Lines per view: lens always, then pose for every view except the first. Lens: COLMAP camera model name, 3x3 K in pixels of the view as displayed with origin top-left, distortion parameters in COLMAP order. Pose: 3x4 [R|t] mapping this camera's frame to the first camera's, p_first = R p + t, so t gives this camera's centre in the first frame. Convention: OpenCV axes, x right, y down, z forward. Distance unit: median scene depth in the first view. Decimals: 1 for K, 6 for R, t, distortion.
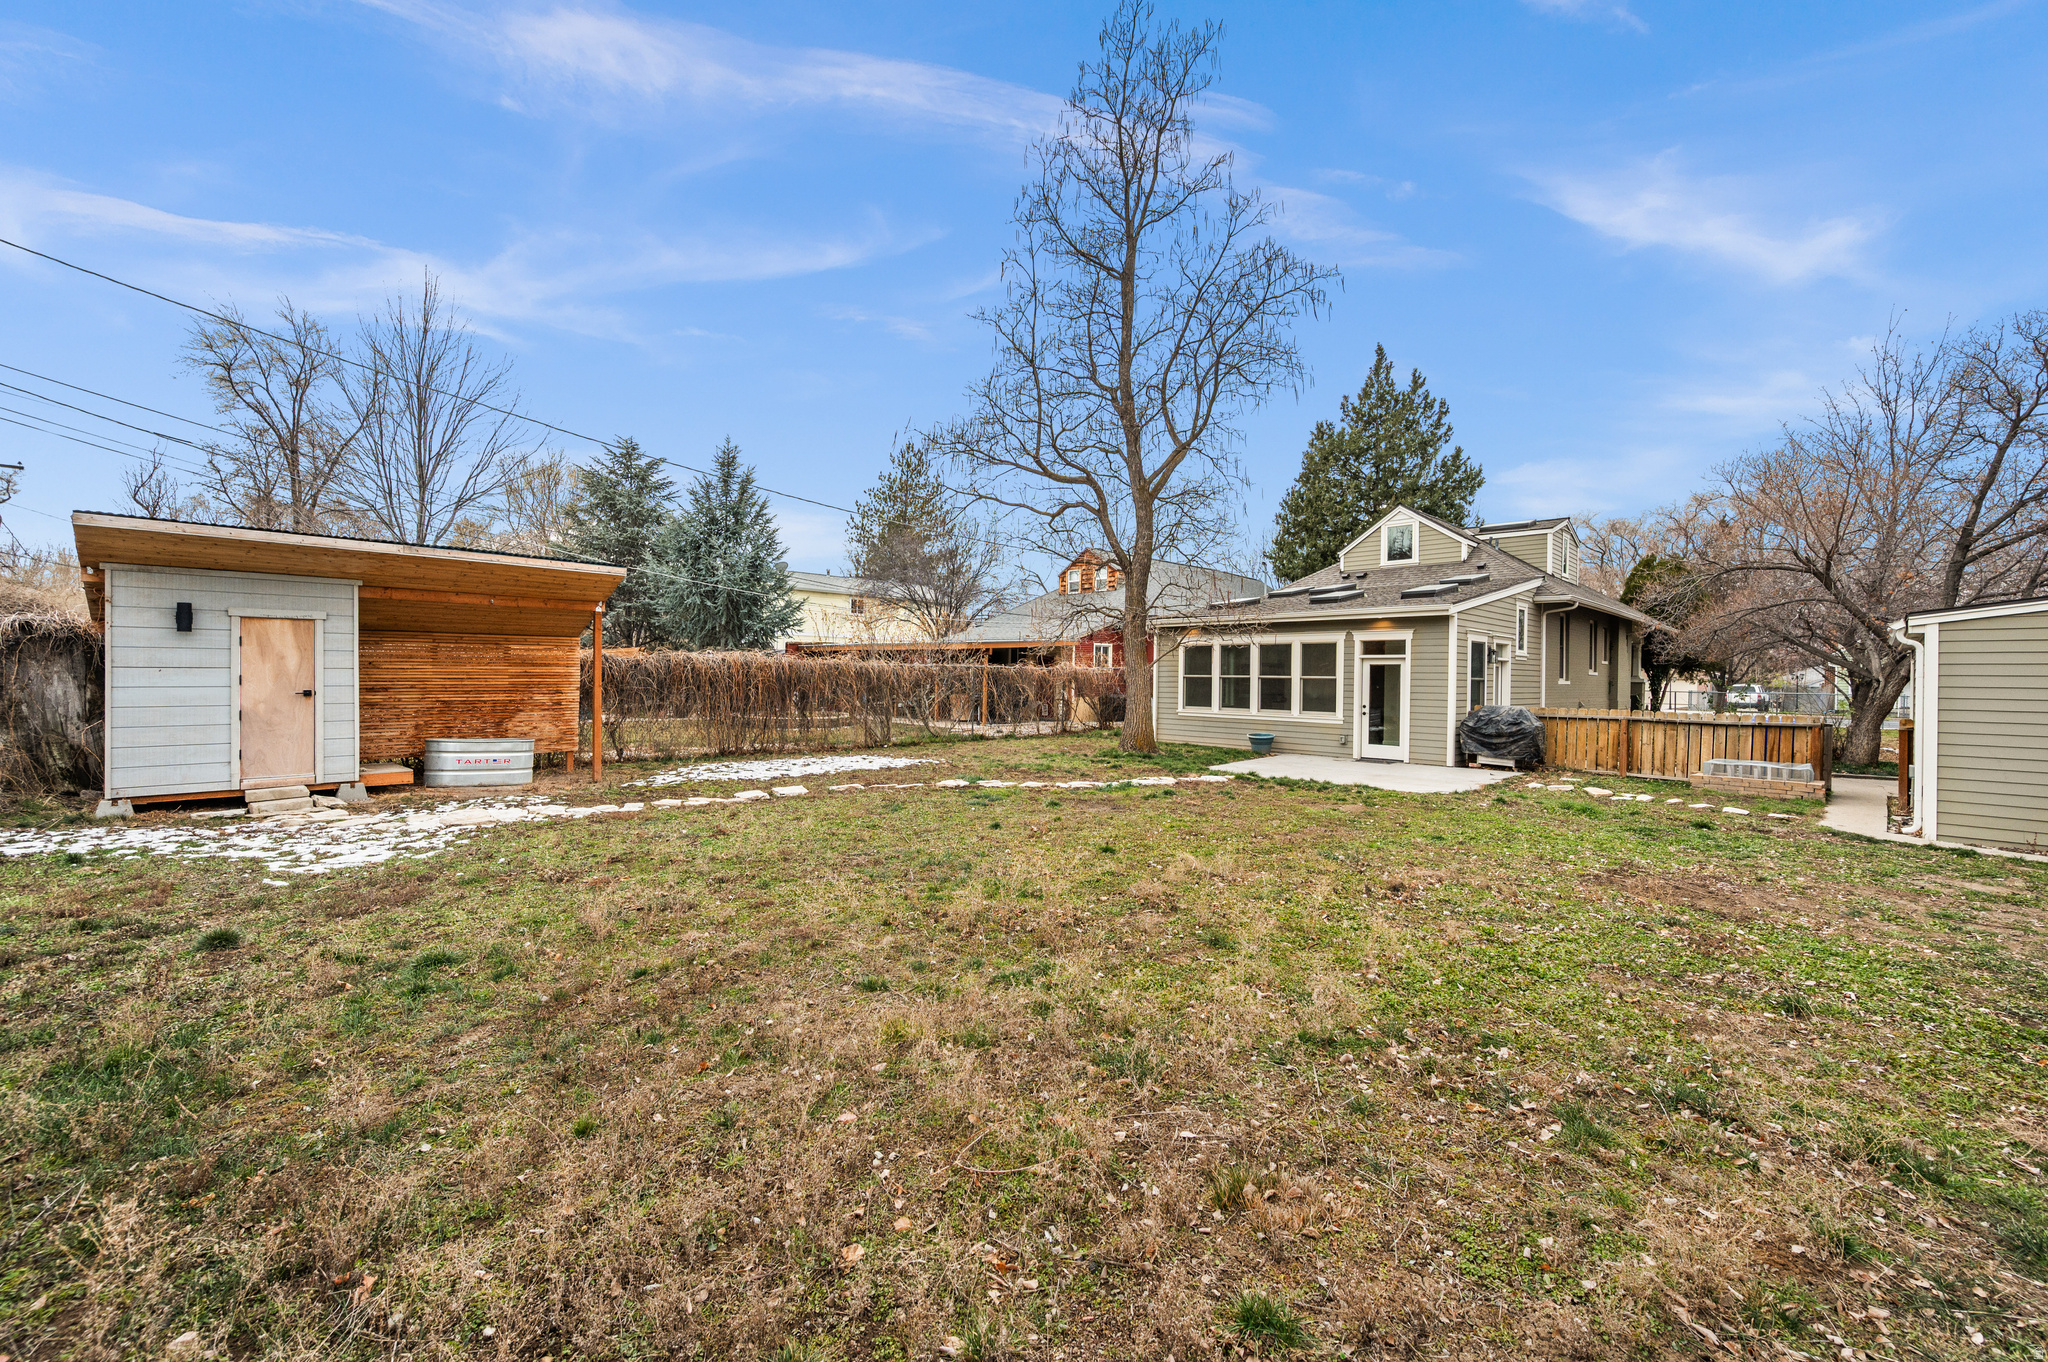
lens RADIAL K [[817.4, 0, 1034.9], [0, 817.4, 684.1], [0, 0, 1]] dist [-0.002621, 0.000659]
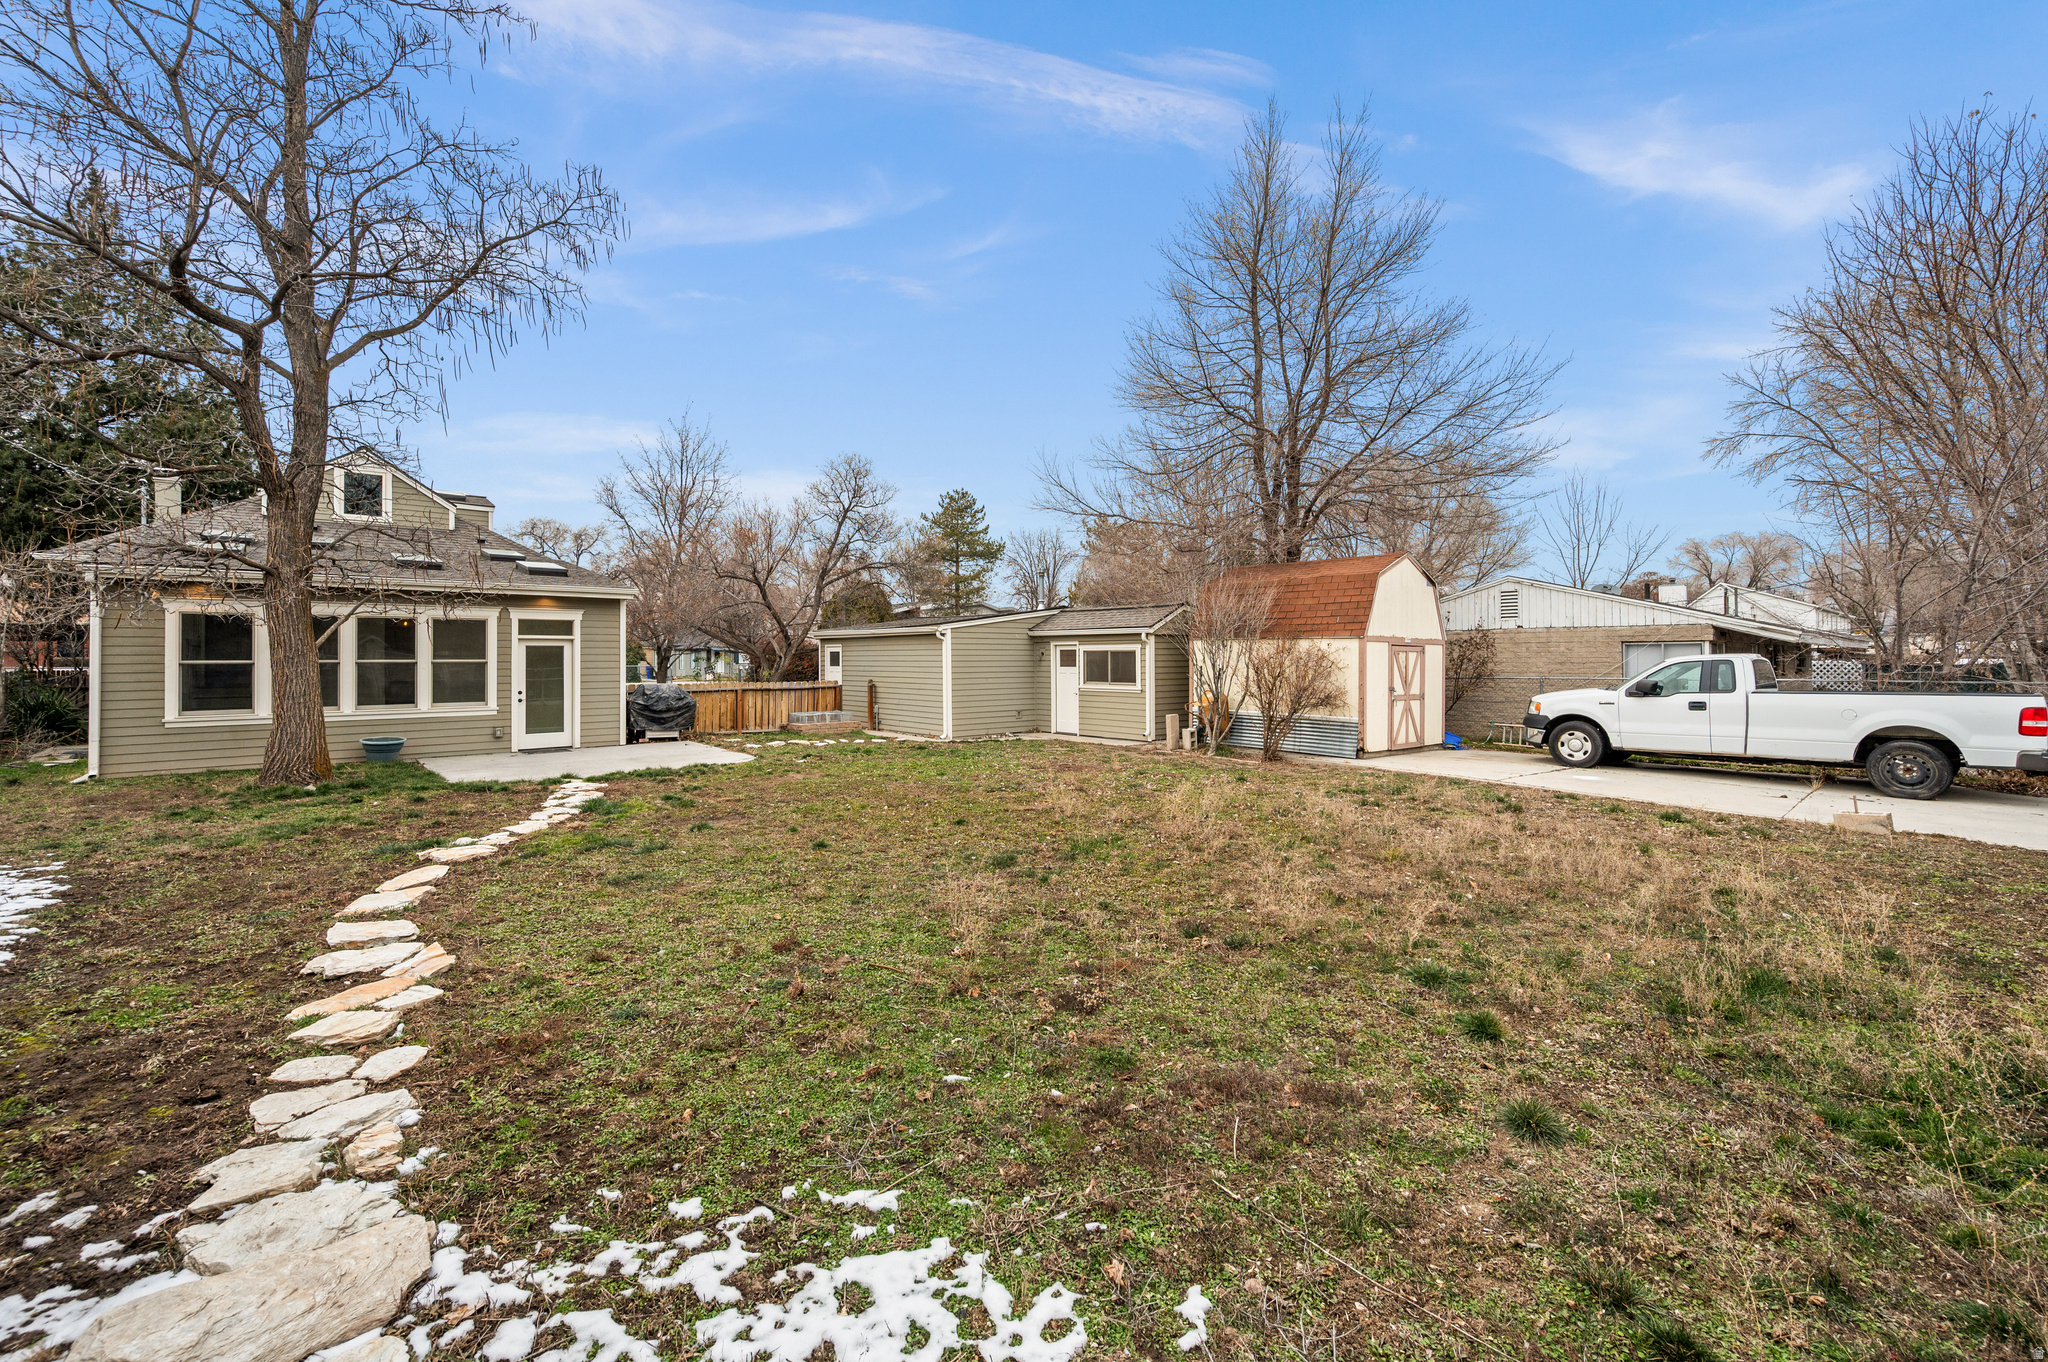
lens RADIAL K [[817.4, 0, 1045.1], [0, 817.4, 664.6], [0, 0, 1]] dist [-0.002621, 0.000659]
pose [[0.055219, -0.020850, 0.998257, -0.458164], [0.013365, 0.999708, 0.020141, -0.013596], [-0.998385, 0.012230, 0.055482, 0.377949]]
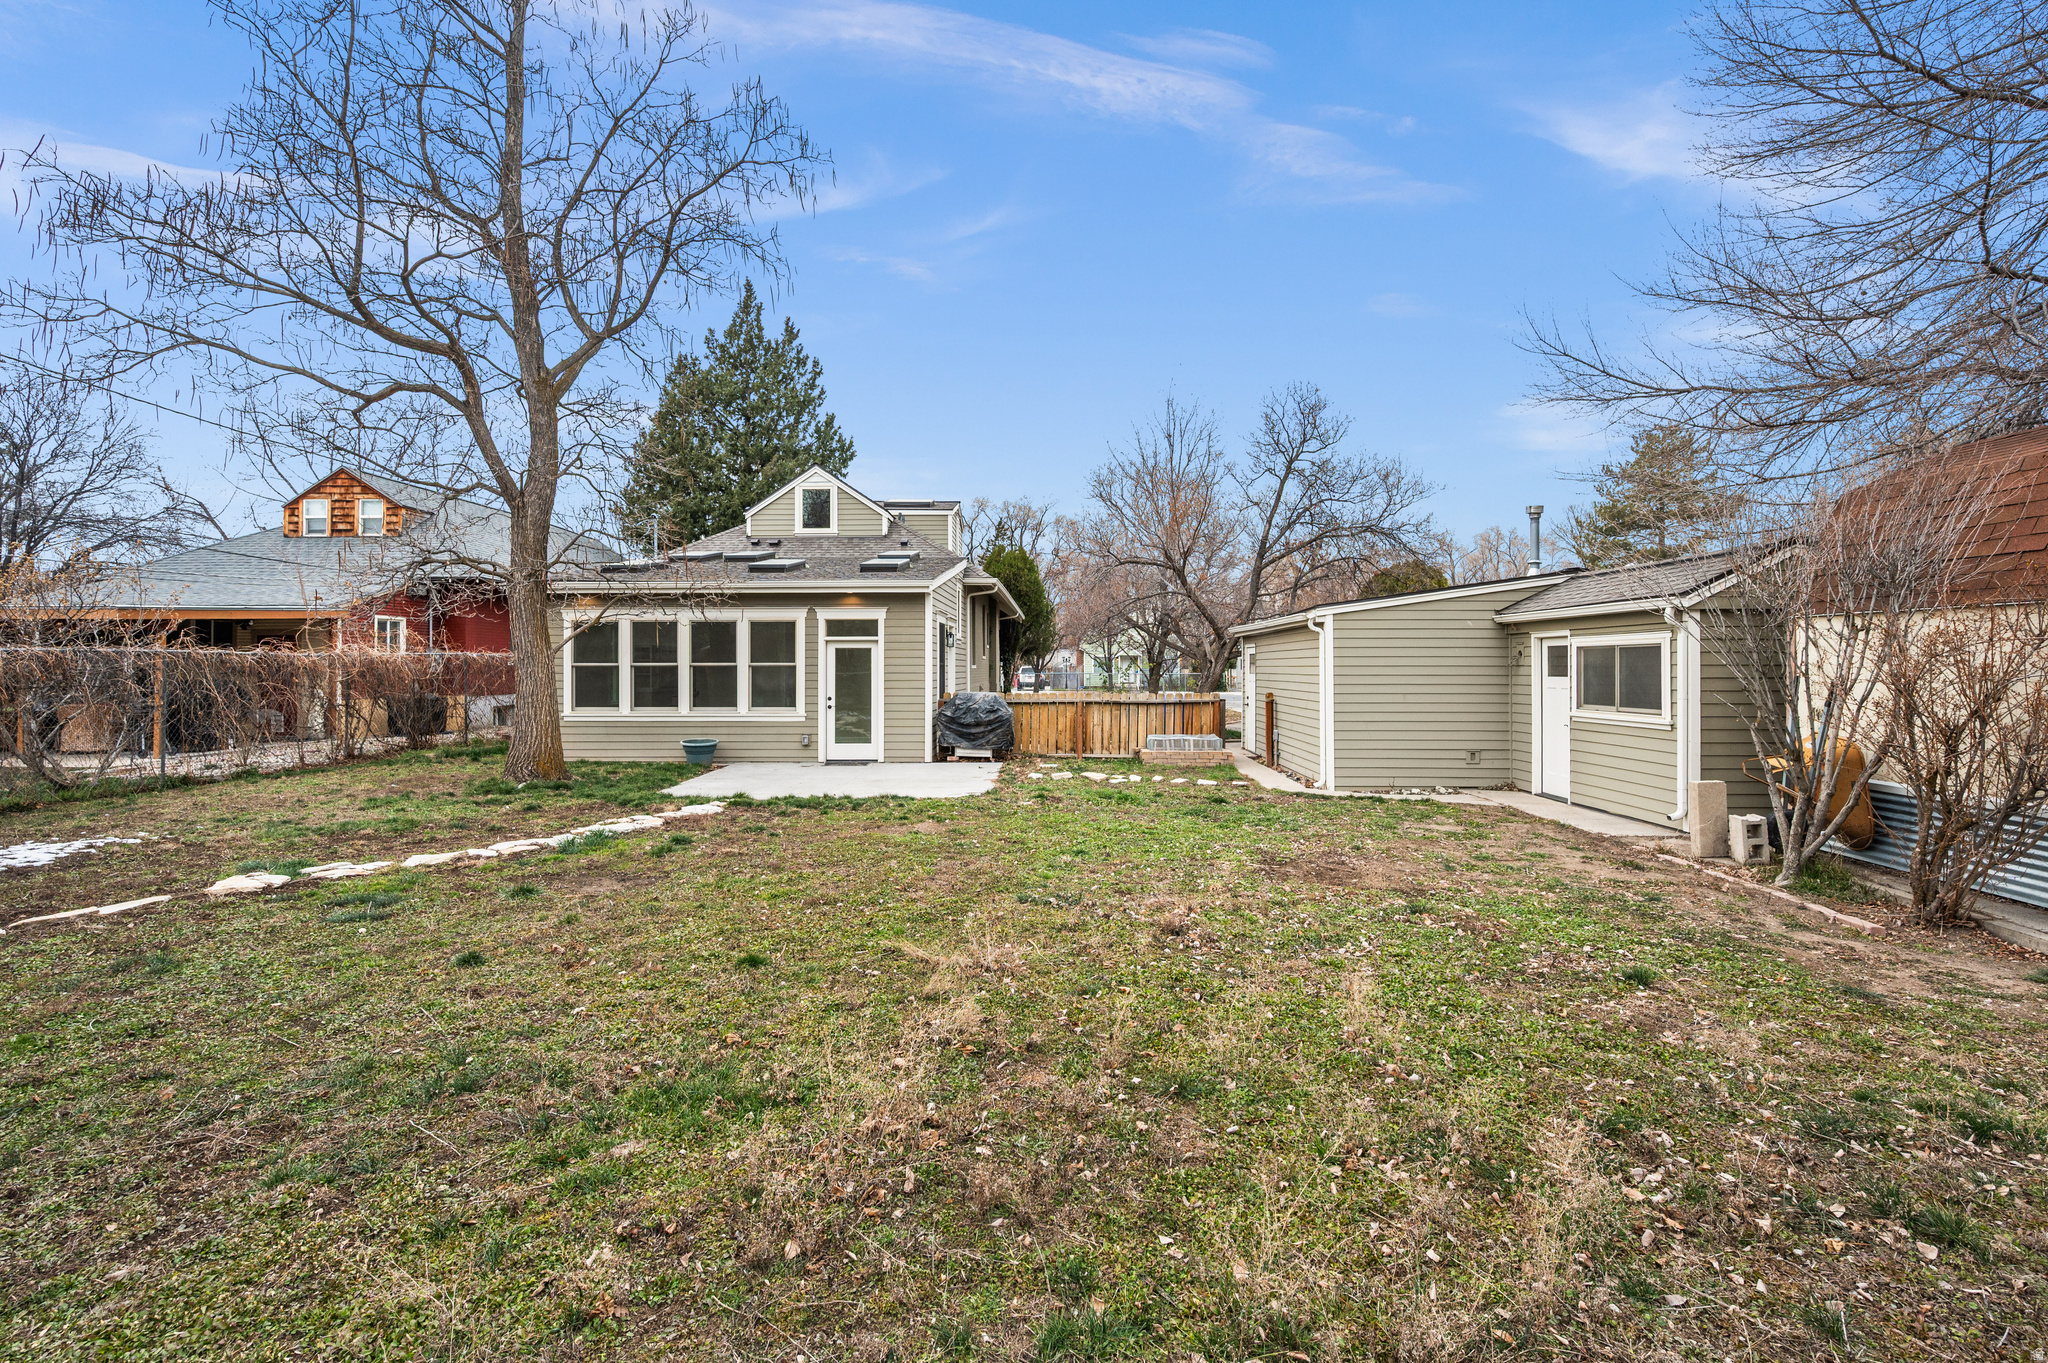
lens RADIAL K [[930.6, 0, 1037.4], [0, 930.6, 659.2], [0, 0, 1]] dist [0.000831, -0.000256]
pose [[0.713570, -0.007683, 0.700541, -0.108650], [0.017250, 0.999829, -0.006606, -0.002685], [-0.700371, 0.016798, 0.713581, 0.176849]]
